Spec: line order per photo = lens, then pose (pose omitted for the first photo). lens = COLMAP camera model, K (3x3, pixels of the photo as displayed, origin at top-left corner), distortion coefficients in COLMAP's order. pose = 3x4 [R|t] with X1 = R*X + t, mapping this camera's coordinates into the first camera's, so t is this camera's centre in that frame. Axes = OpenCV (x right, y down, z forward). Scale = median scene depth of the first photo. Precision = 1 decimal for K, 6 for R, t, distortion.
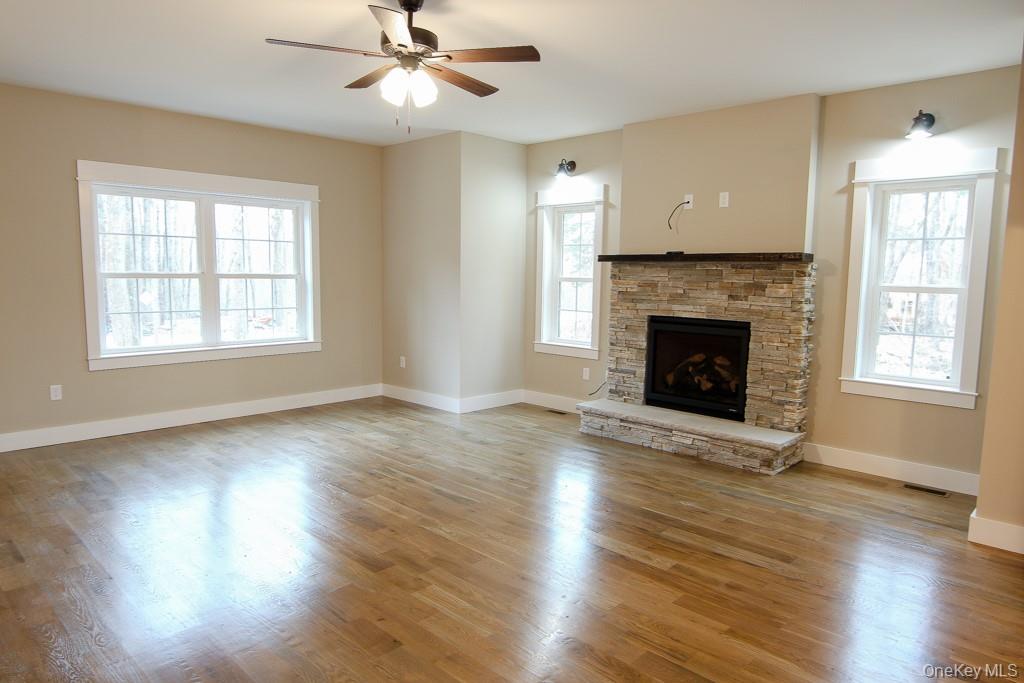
lens RADIAL K [[648.9, 0, 513.1], [0, 648.9, 347.6], [0, 0, 1]] dist [-0.021607, 0.008487]
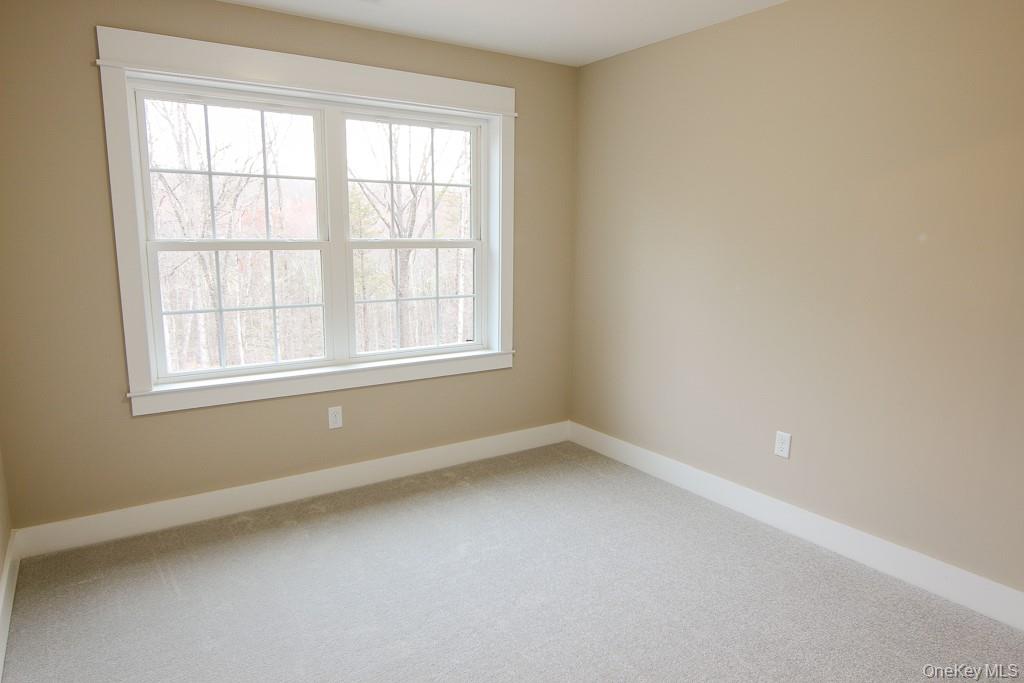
lens RADIAL K [[648.9, 0, 514.5], [0, 648.9, 345.1], [0, 0, 1]] dist [-0.021607, 0.008487]
pose [[0.978485, 0.028311, -0.204367, -0.213423], [-0.017792, 0.998429, 0.053130, -0.060886], [0.205550, -0.048350, 0.977452, 0.510627]]
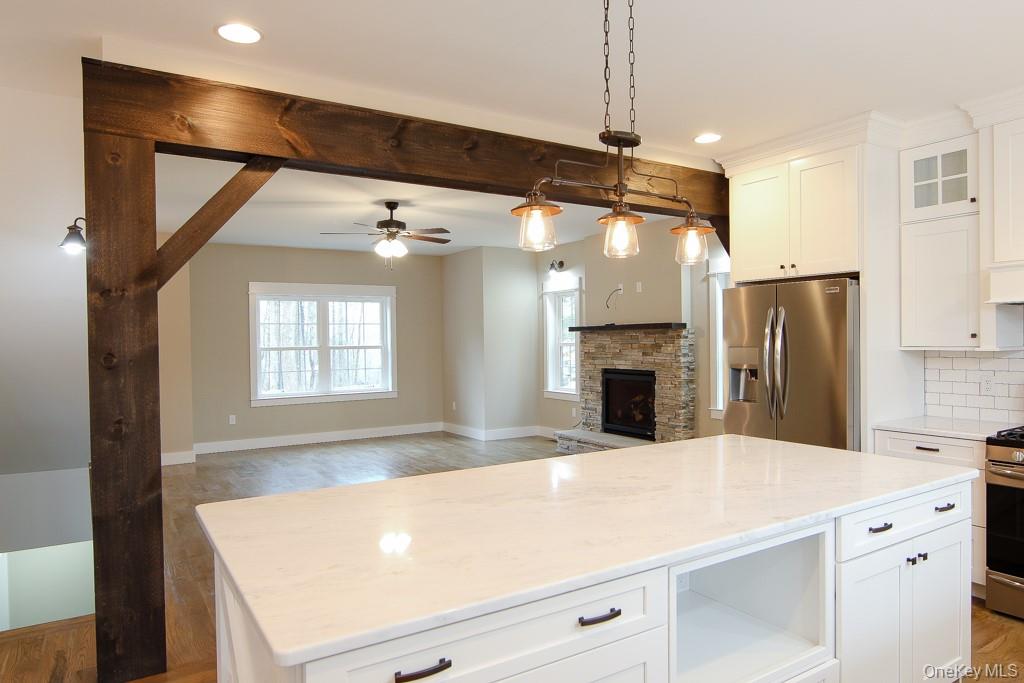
lens RADIAL K [[648.9, 0, 514.0], [0, 648.9, 348.4], [0, 0, 1]] dist [-0.021607, 0.008487]
pose [[0.972085, -0.024555, -0.233340, 0.377526], [0.000874, 0.994881, -0.101054, 0.053197], [0.234627, 0.098030, 0.967130, -0.446643]]
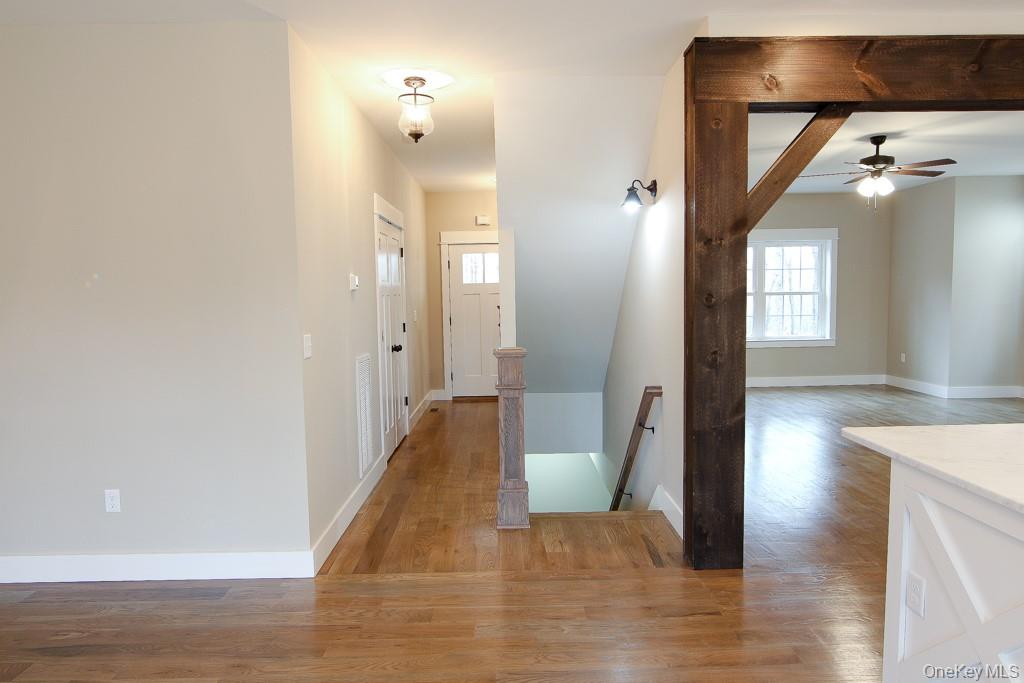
lens RADIAL K [[648.9, 0, 514.0], [0, 648.9, 347.4], [0, 0, 1]] dist [-0.021607, 0.008487]
pose [[0.705594, 0.031642, -0.707909, 0.246533], [-0.052935, 0.998565, -0.008129, 0.068993], [0.706636, 0.043209, 0.706256, -0.576690]]
